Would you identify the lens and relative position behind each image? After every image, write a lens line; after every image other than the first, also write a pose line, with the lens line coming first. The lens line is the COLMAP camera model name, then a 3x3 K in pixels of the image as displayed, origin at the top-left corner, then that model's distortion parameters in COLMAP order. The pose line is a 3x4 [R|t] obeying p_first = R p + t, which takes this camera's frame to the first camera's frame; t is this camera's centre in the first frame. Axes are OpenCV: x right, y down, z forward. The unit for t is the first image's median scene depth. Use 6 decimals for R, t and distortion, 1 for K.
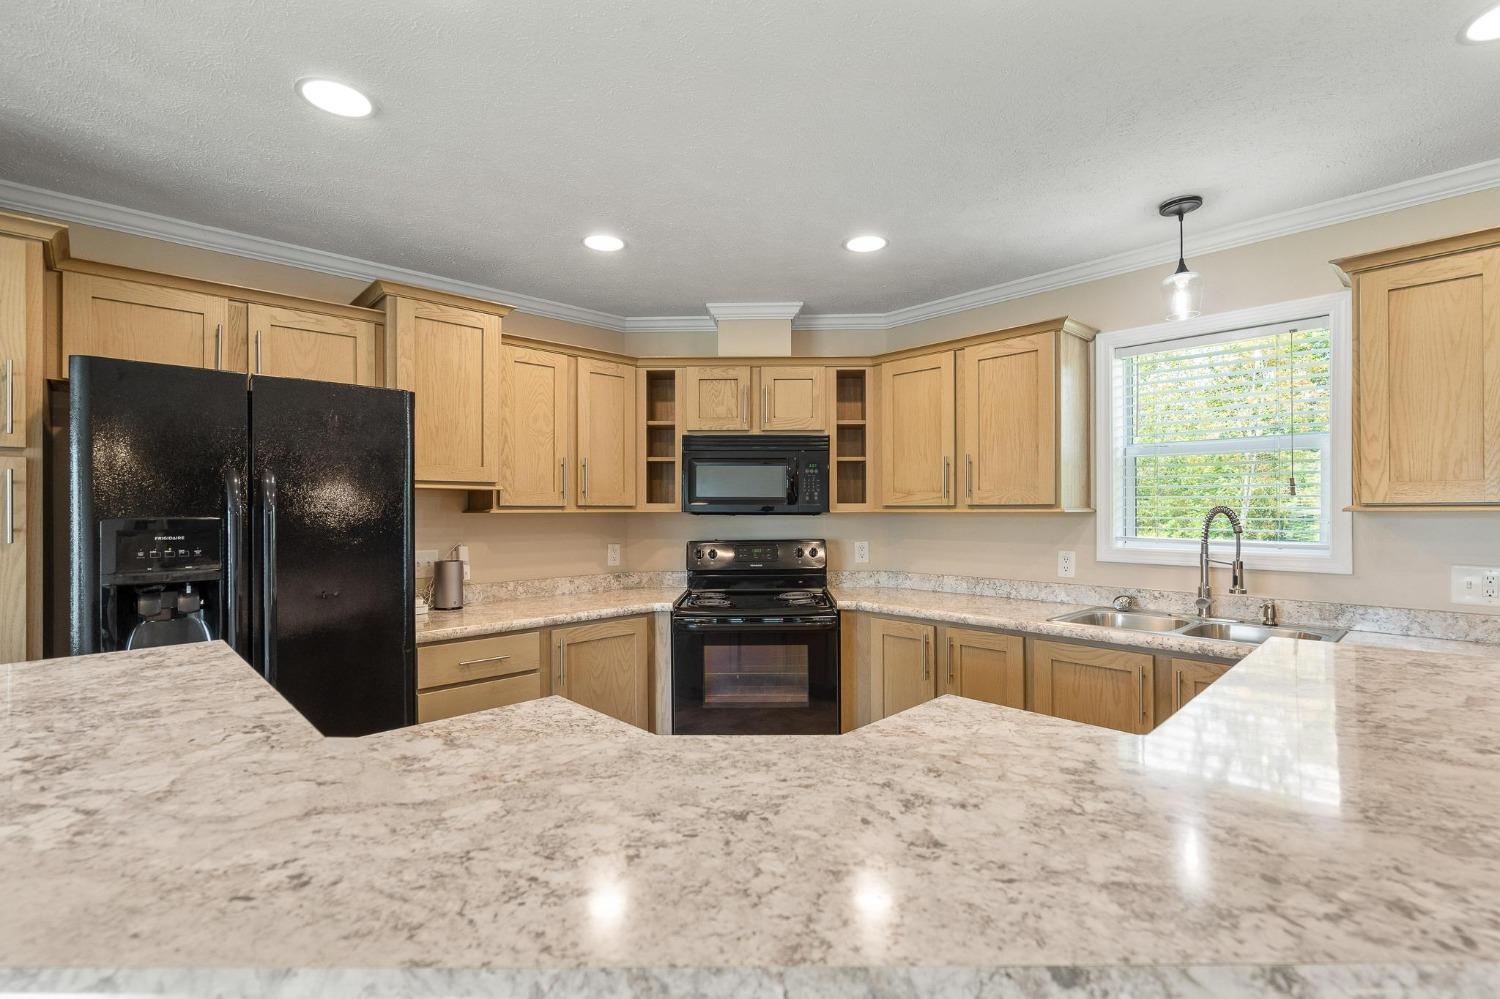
lens RADIAL K [[684.8, 0, 751.5], [0, 684.8, 508.1], [0, 0, 1]] dist [-0.001275, -0.000192]
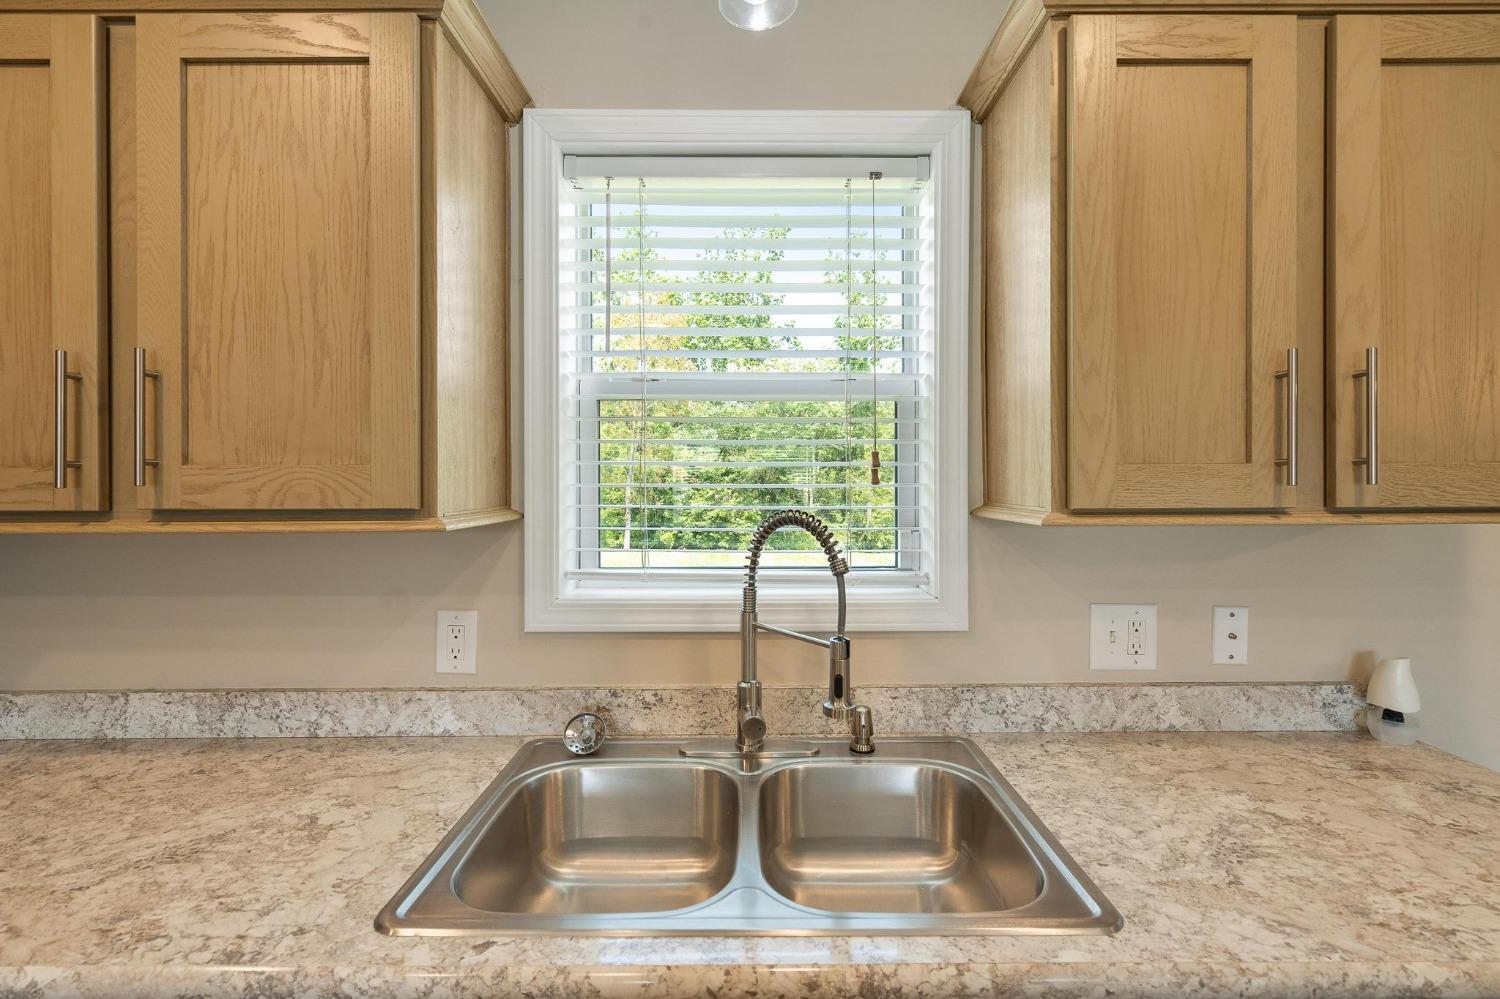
lens RADIAL K [[767.8, 0, 784.5], [0, 767.8, 482.5], [0, 0, 1]] dist [-0.000473, 0.000185]
pose [[0.688191, -0.001819, 0.725527, 0.267615], [-0.000772, 0.999994, 0.003240, -0.018810], [-0.725529, -0.002790, 0.688186, 0.552323]]
